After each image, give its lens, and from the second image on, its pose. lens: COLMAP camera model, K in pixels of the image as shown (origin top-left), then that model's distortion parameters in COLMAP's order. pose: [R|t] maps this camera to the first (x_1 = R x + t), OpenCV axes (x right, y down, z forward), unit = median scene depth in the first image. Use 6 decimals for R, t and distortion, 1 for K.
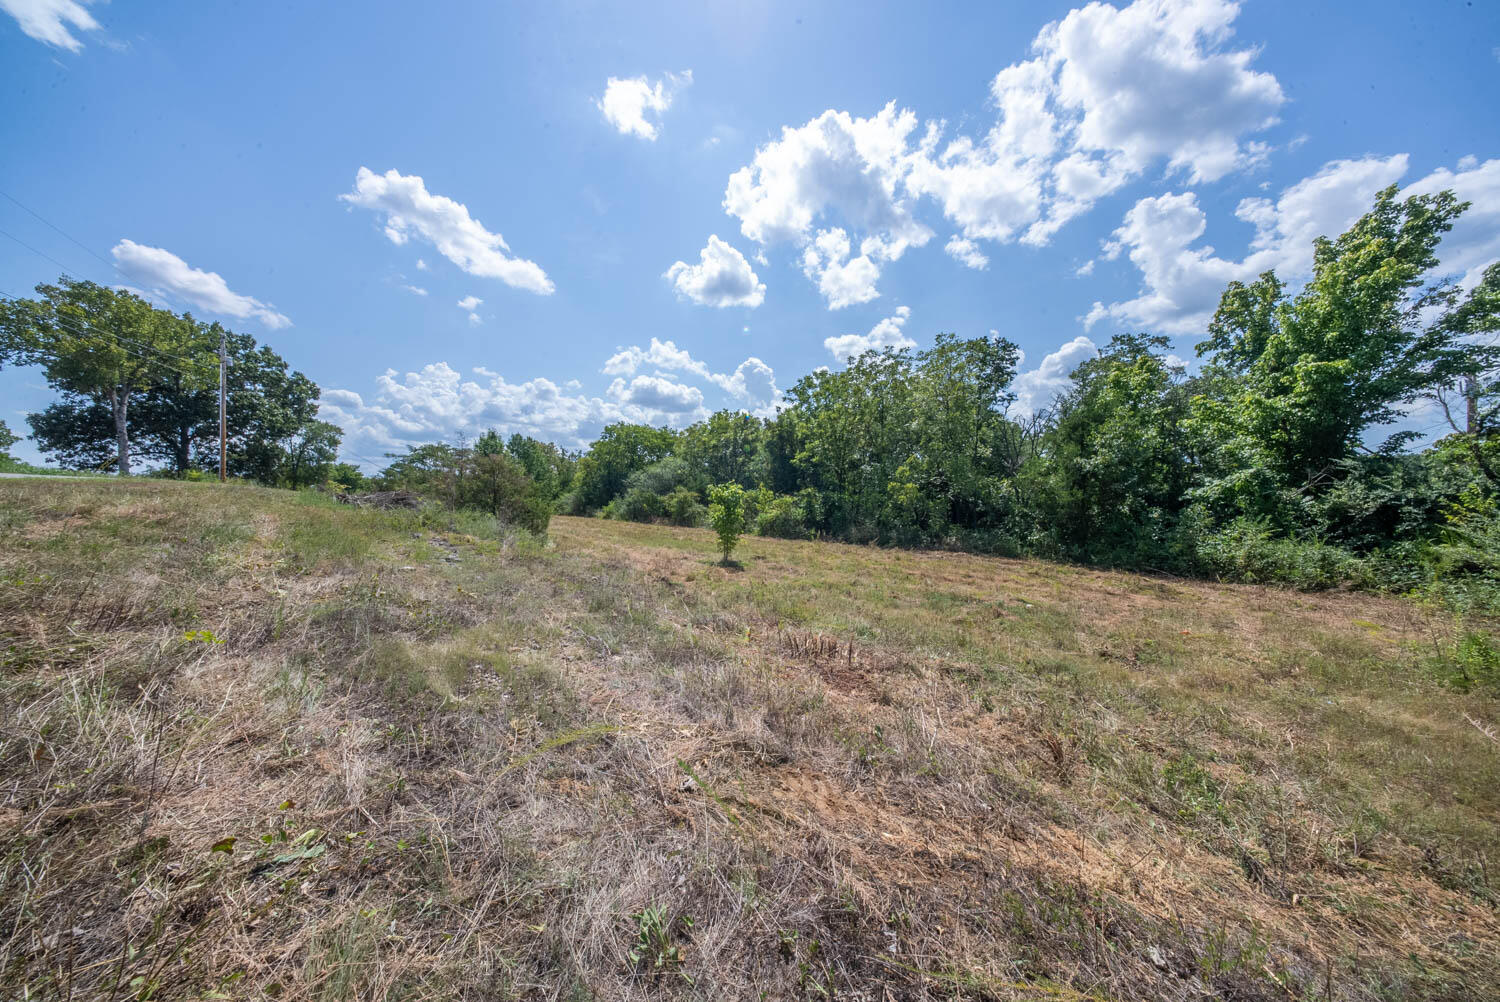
lens RADIAL K [[441.2, 0, 757.7], [0, 441.2, 505.6], [0, 0, 1]] dist [-0.011089, -0.000426]
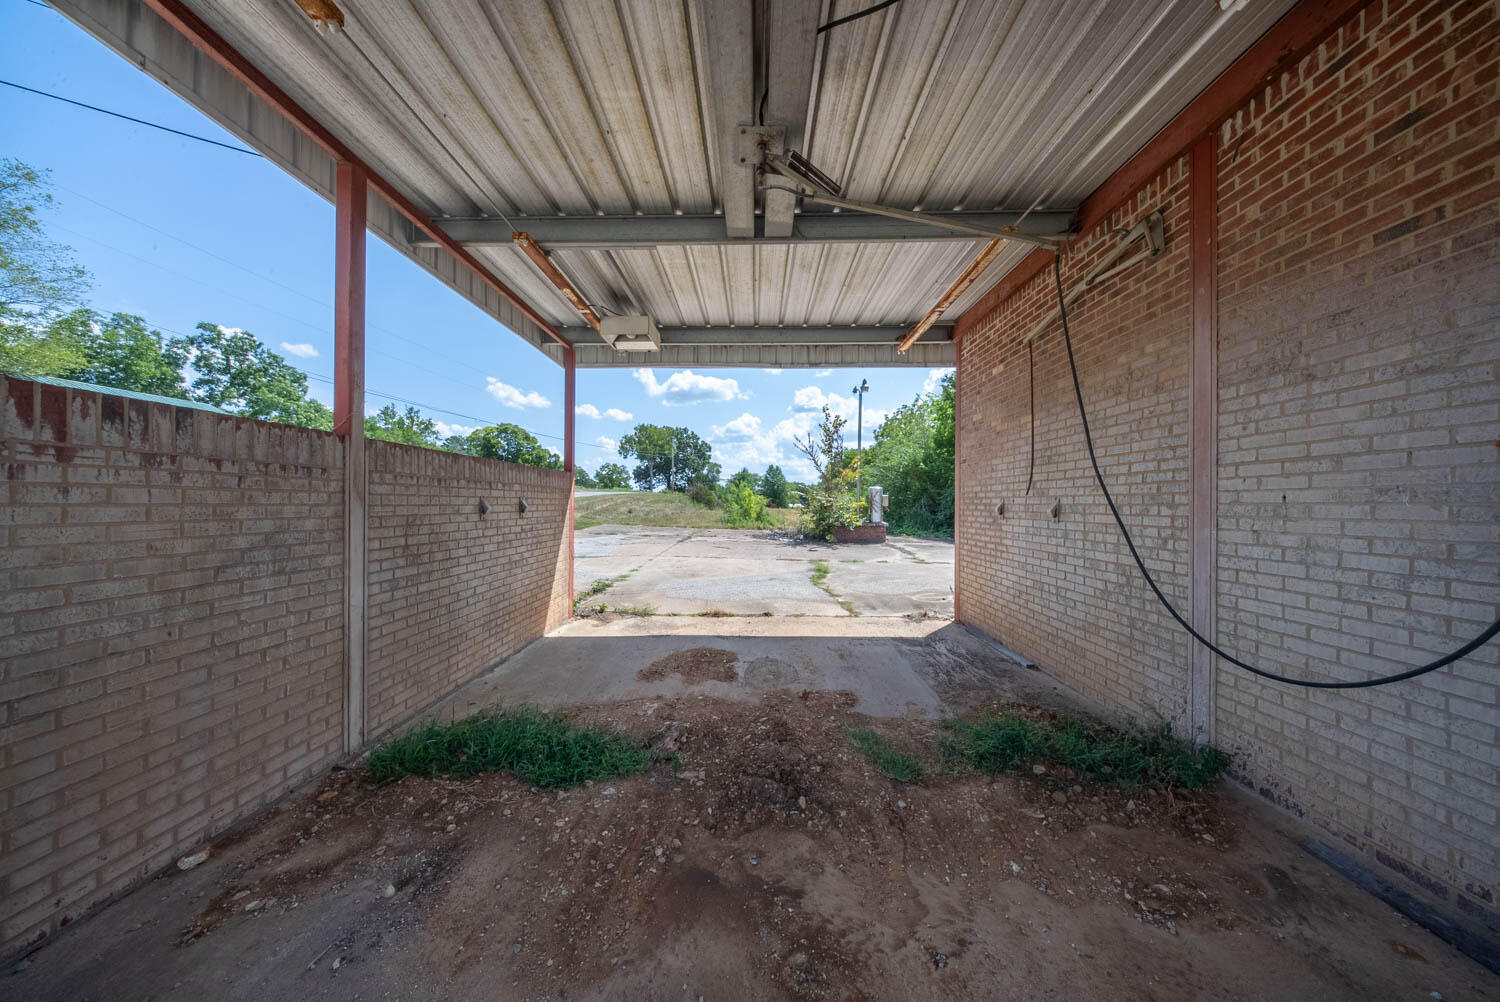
lens RADIAL K [[441.2, 0, 738.2], [0, 441.2, 501.2], [0, 0, 1]] dist [-0.011089, -0.000426]
pose [[0.686467, -0.006686, -0.727130, 0.721624], [-0.007092, 0.999849, -0.015889, 0.025582], [0.727127, 0.016064, 0.686315, -0.404244]]
